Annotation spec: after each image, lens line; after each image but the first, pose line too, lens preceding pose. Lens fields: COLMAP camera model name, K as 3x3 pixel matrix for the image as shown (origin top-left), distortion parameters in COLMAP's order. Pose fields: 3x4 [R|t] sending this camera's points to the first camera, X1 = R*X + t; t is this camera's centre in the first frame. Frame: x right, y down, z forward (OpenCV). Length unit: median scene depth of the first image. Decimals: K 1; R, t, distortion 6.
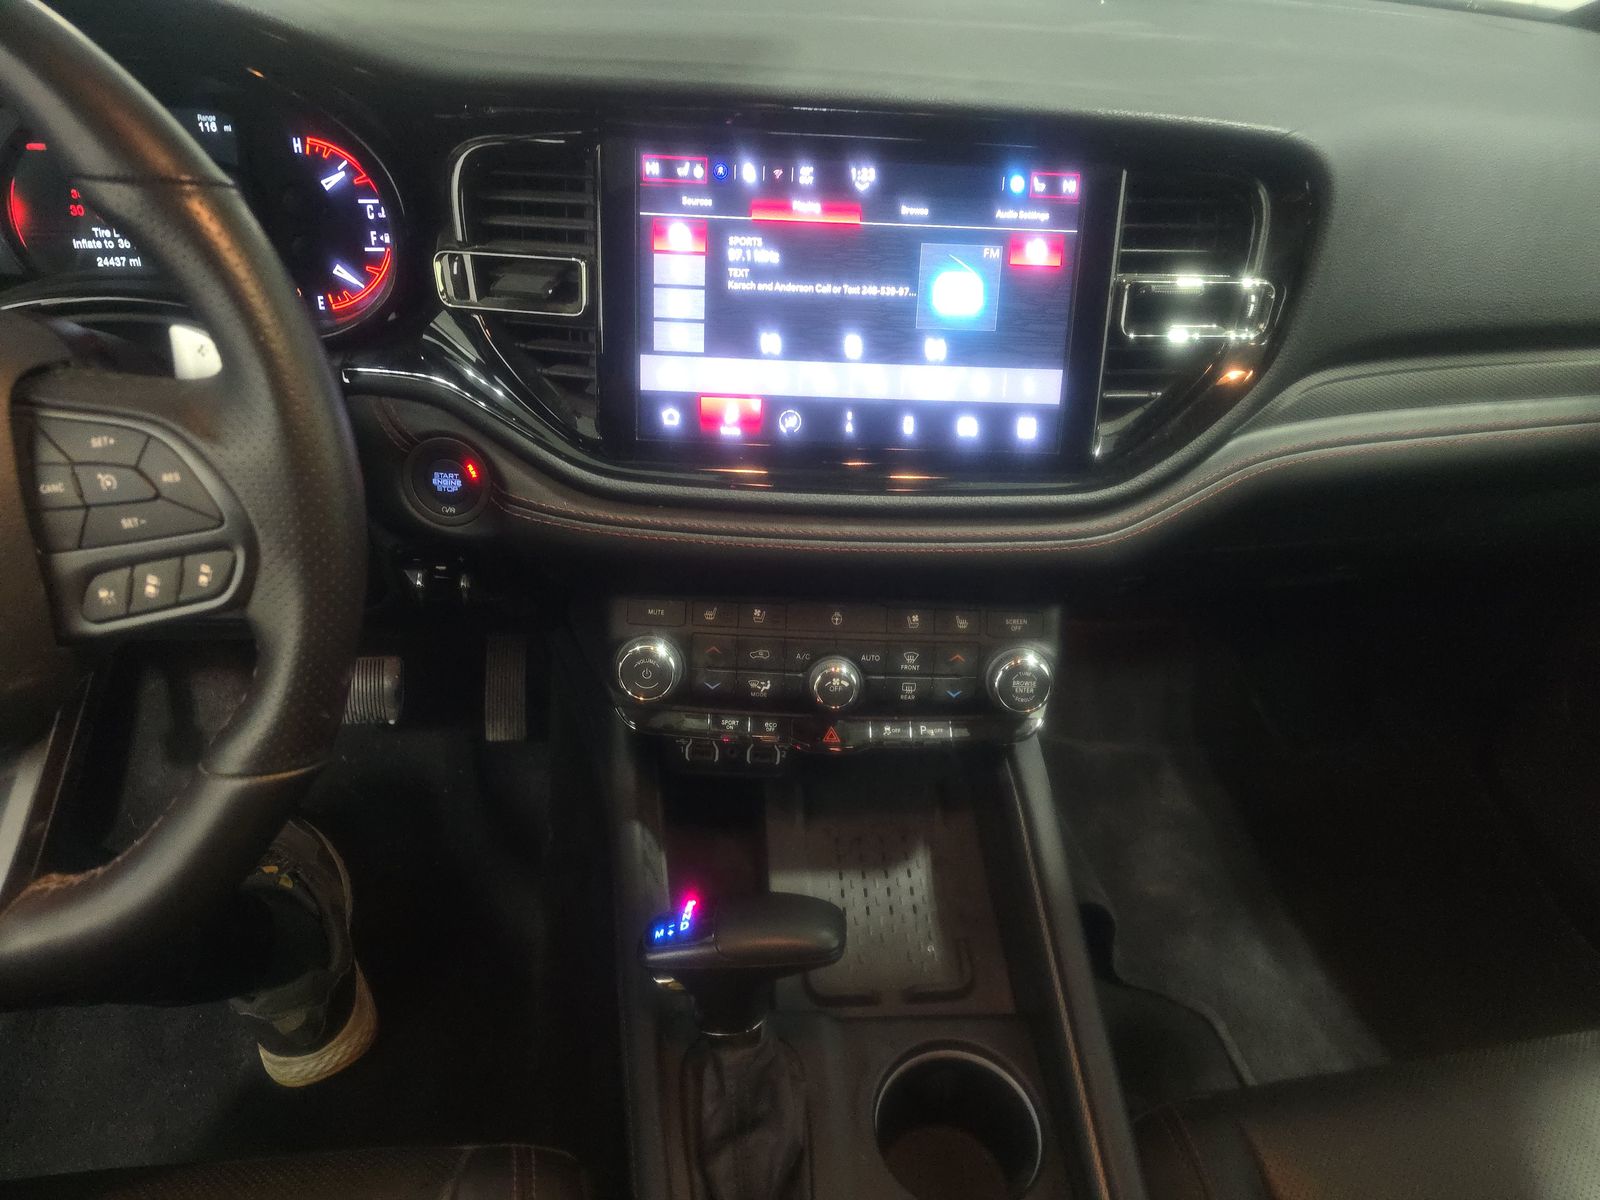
lens RADIAL K [[1072.7, 0, 598.7], [0, 1072.7, 626.6], [0, 0, 1]] dist [0.075589, -0.120758]
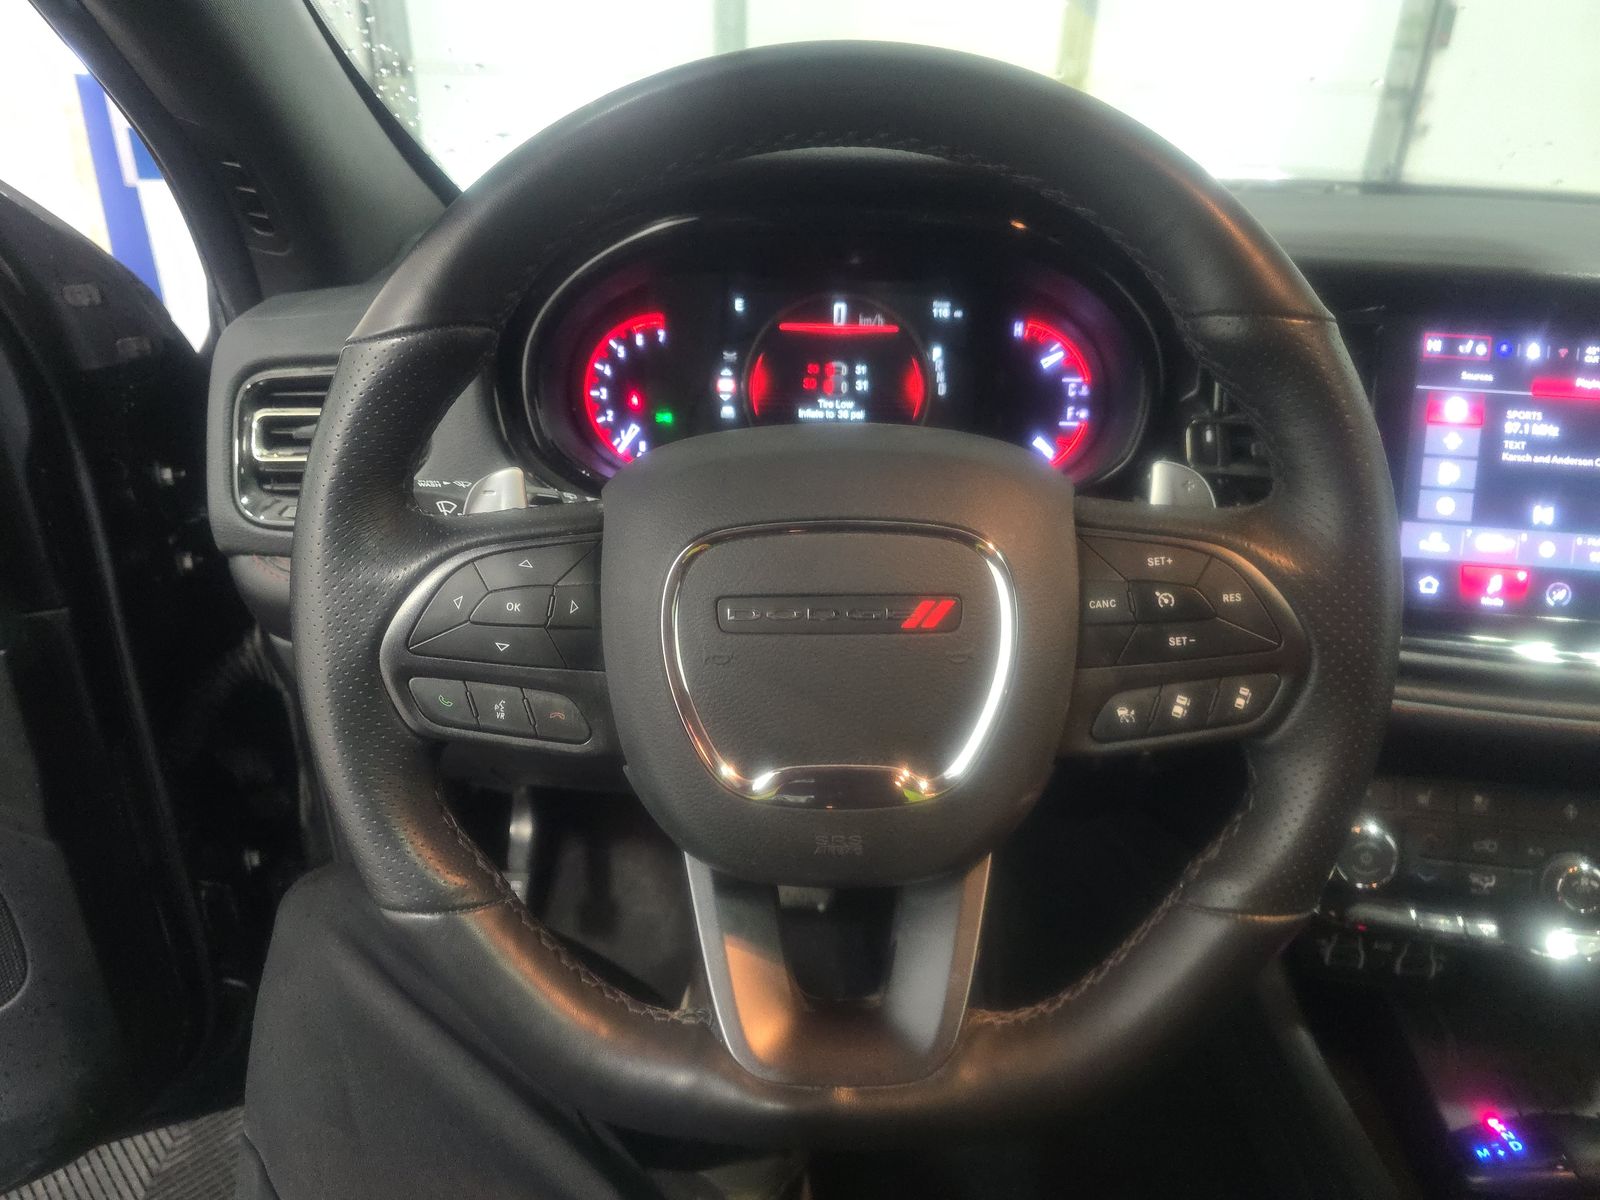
lens RADIAL K [[1074.7, 0, 800.0], [0, 1074.7, 600.0], [0, 0, 1]] dist [0.058562, -0.063831]
pose [[0.992244, 0.041003, -0.117351, -0.396478], [-0.064190, 0.977440, -0.201224, 0.054626], [0.106453, 0.207196, 0.972490, -0.012961]]
